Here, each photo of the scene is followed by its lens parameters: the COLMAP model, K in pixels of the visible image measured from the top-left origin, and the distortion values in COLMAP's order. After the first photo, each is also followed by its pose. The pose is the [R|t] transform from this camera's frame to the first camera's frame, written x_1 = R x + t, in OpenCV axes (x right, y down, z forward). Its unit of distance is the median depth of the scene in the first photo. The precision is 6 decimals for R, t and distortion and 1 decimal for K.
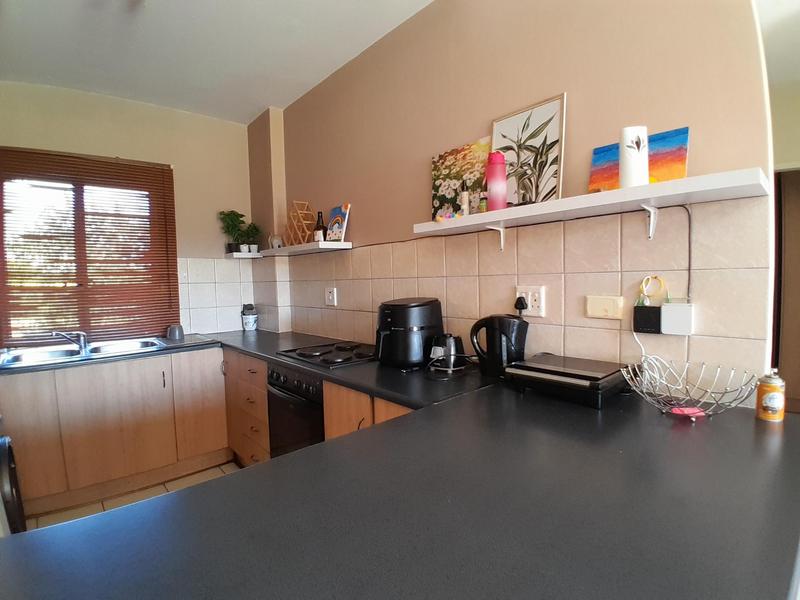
lens RADIAL K [[405.4, 0, 413.7], [0, 405.4, 302.1], [0, 0, 1]] dist [0.001749, -0.044766]
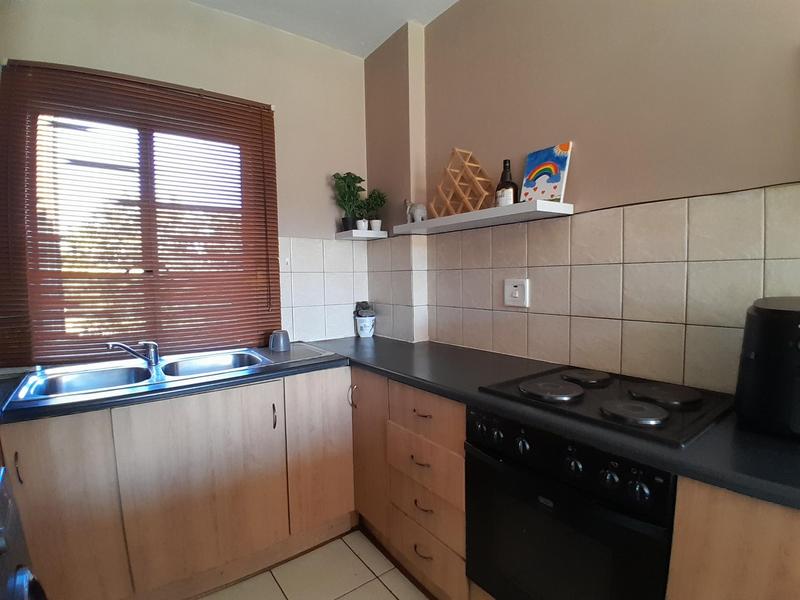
lens RADIAL K [[396.1, 0, 408.5], [0, 396.1, 304.0], [0, 0, 1]] dist [-0.000291, -0.044430]
pose [[0.995702, 0.013214, -0.091672, -0.318454], [-0.012092, 0.999845, 0.012780, -0.001356], [0.091826, -0.011617, 0.995707, 0.351505]]
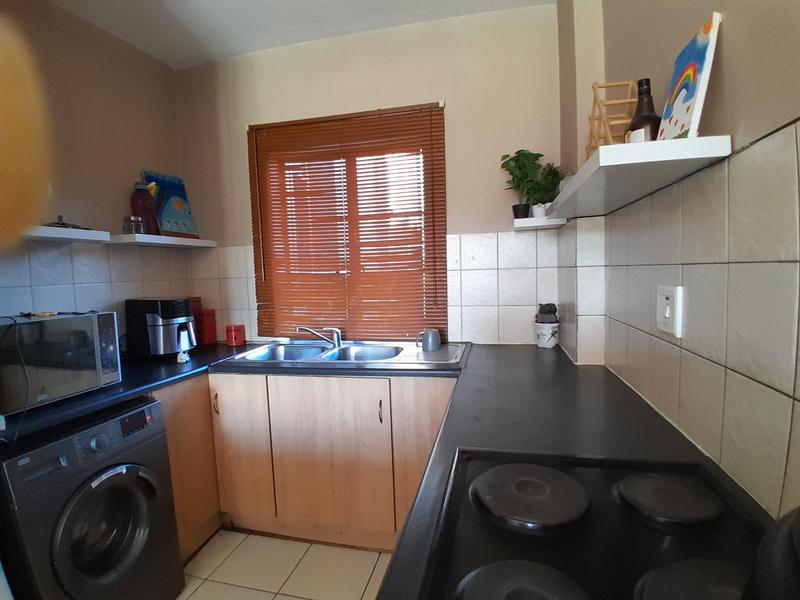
lens RADIAL K [[396.1, 0, 408.5], [0, 396.1, 304.0], [0, 0, 1]] dist [-0.000291, -0.044430]
pose [[0.564920, 0.070975, -0.822088, -0.046372], [-0.027134, 0.997353, 0.067461, -0.035950], [0.824700, -0.015804, 0.565350, 0.604660]]
